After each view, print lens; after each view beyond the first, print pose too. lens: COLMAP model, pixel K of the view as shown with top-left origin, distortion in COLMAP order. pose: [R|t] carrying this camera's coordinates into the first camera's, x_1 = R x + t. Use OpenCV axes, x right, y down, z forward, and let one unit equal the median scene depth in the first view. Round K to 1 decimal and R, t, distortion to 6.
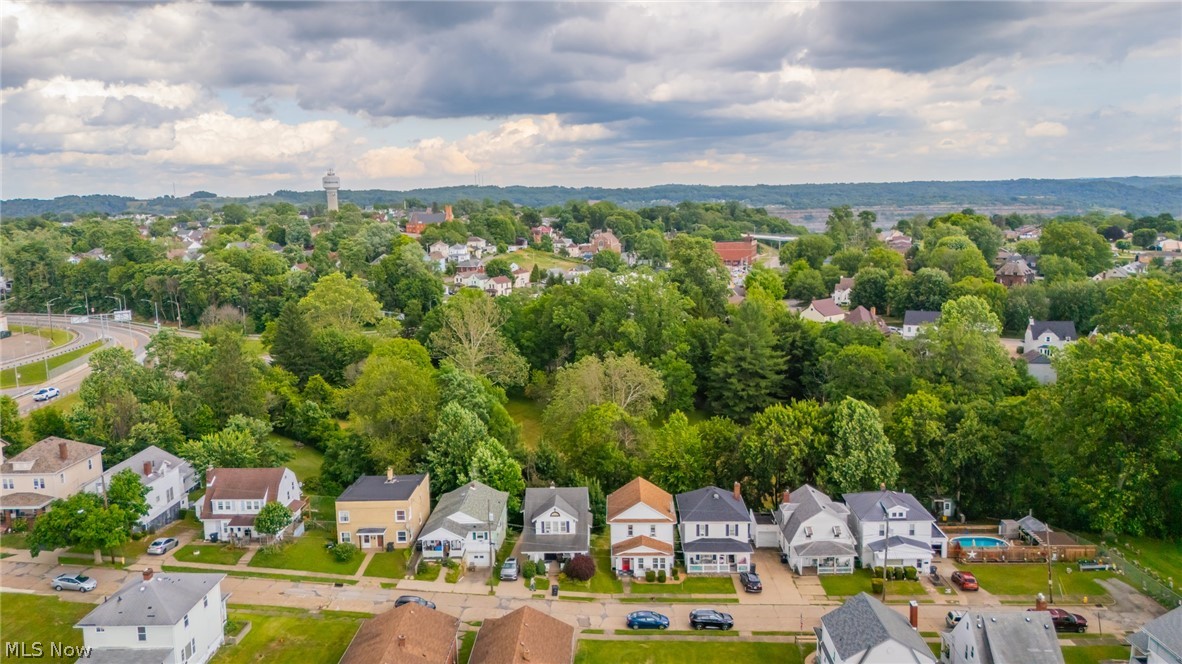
lens RADIAL K [[879.1, 0, 600.3], [0, 879.1, 295.2], [0, 0, 1]] dist [0.055961, -0.036079]
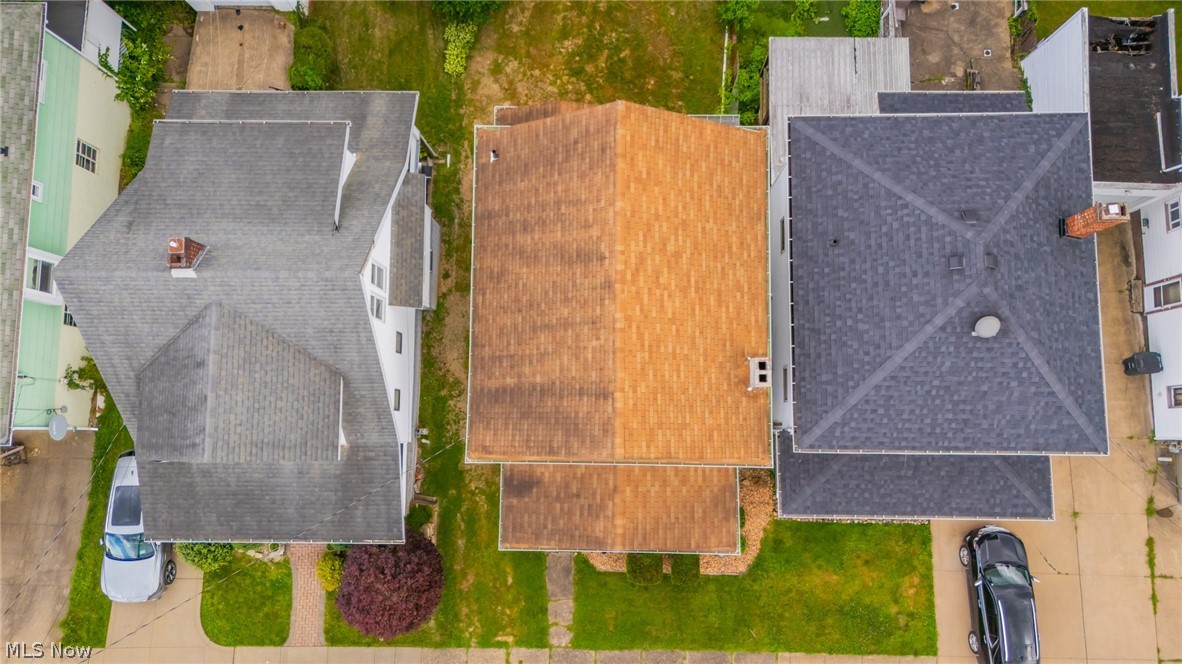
lens RADIAL K [[879.1, 0, 591.8], [0, 879.1, 329.9], [0, 0, 1]] dist [0.055961, -0.036079]
pose [[0.999911, -0.010064, -0.008797, 0.041761], [0.010881, 0.230535, 0.973003, 0.026437], [-0.007764, -0.973012, 0.230624, 0.972317]]
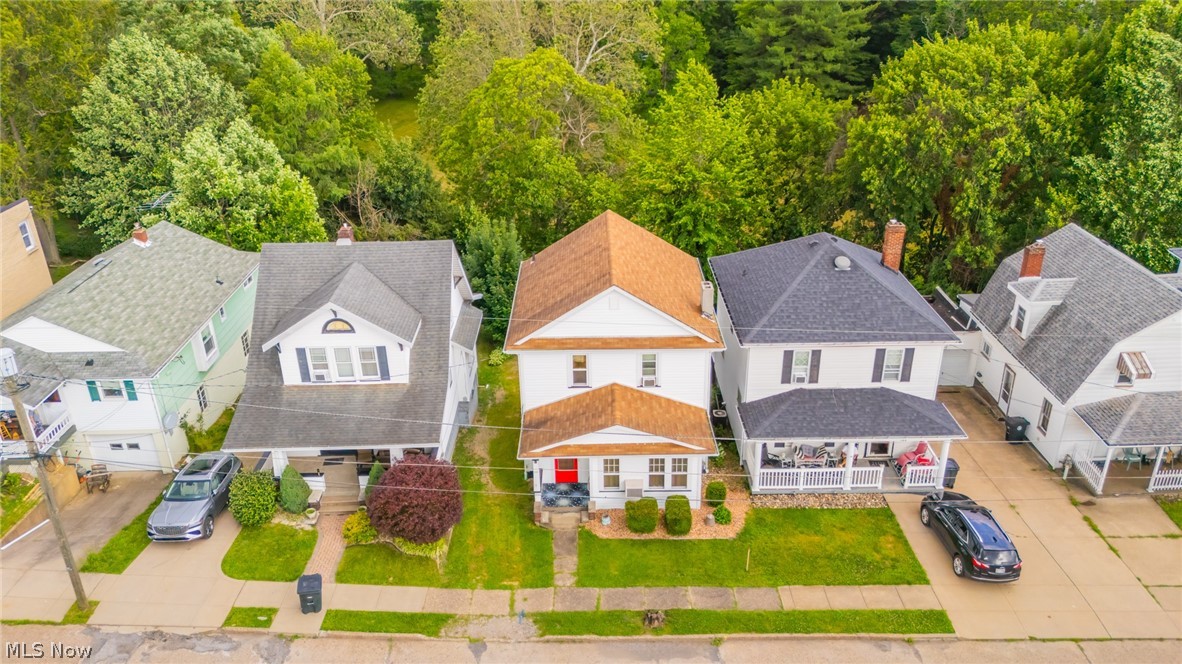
lens RADIAL K [[879.1, 0, 596.6], [0, 879.1, 331.2], [0, 0, 1]] dist [0.055961, -0.036079]
pose [[0.999624, -0.010795, 0.025222, 0.032504], [0.002212, 0.948048, 0.318121, 0.150589], [-0.027346, -0.317945, 0.947715, 0.699887]]
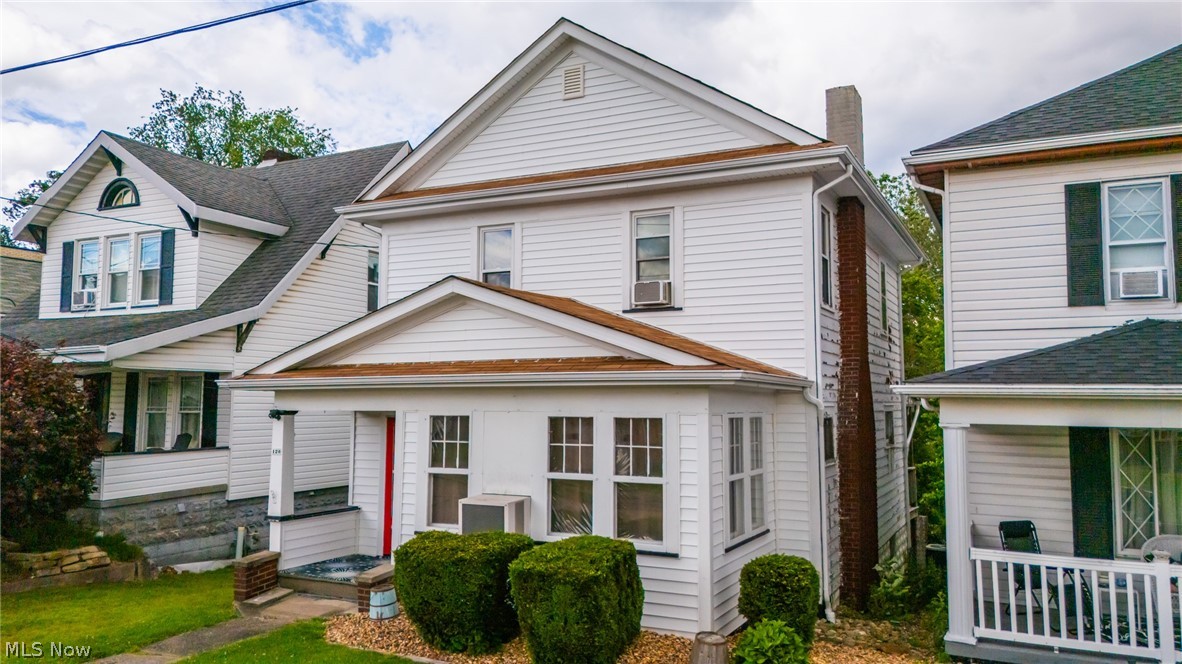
lens RADIAL K [[879.1, 0, 584.7], [0, 879.1, 327.4], [0, 0, 1]] dist [0.055961, -0.036079]
pose [[0.900844, -0.017116, -0.433806, 0.103517], [-0.067570, 0.981518, -0.179043, 0.297385], [0.428853, 0.190602, 0.883038, 0.890407]]
